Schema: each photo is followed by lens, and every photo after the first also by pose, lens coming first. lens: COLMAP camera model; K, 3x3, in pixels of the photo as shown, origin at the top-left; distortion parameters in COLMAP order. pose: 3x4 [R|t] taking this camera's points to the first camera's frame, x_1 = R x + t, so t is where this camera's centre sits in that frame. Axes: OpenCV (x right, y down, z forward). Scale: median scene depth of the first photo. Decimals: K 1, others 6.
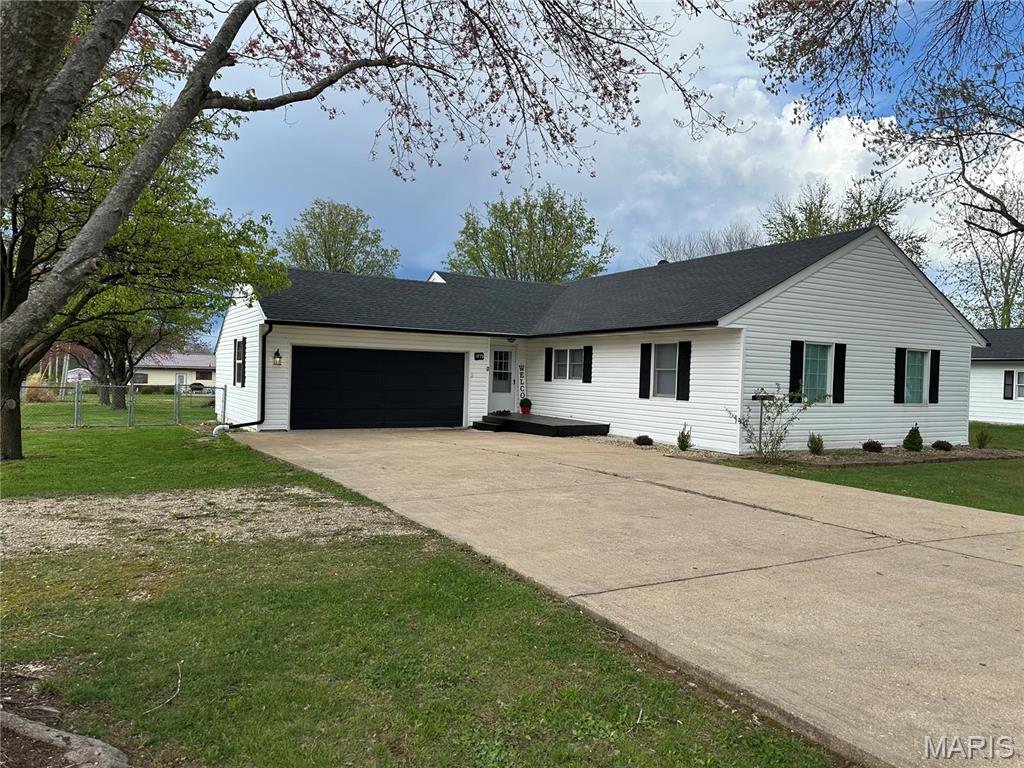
lens RADIAL K [[717.2, 0, 511.9], [0, 717.2, 385.9], [0, 0, 1]] dist [0.011799, -0.005525]
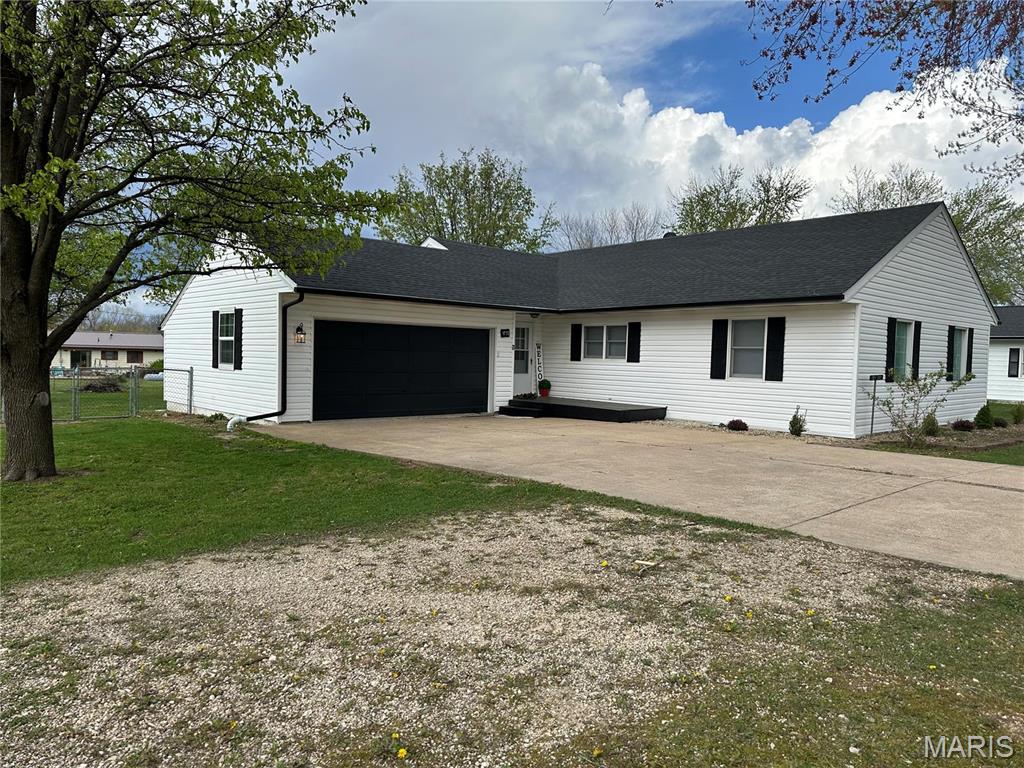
lens RADIAL K [[717.2, 0, 511.1], [0, 717.2, 383.8], [0, 0, 1]] dist [0.011799, -0.005525]
pose [[0.978829, -0.011205, 0.204371, -0.238120], [0.005453, 0.999574, 0.028683, -0.003998], [-0.204605, -0.026961, 0.978473, 0.135314]]
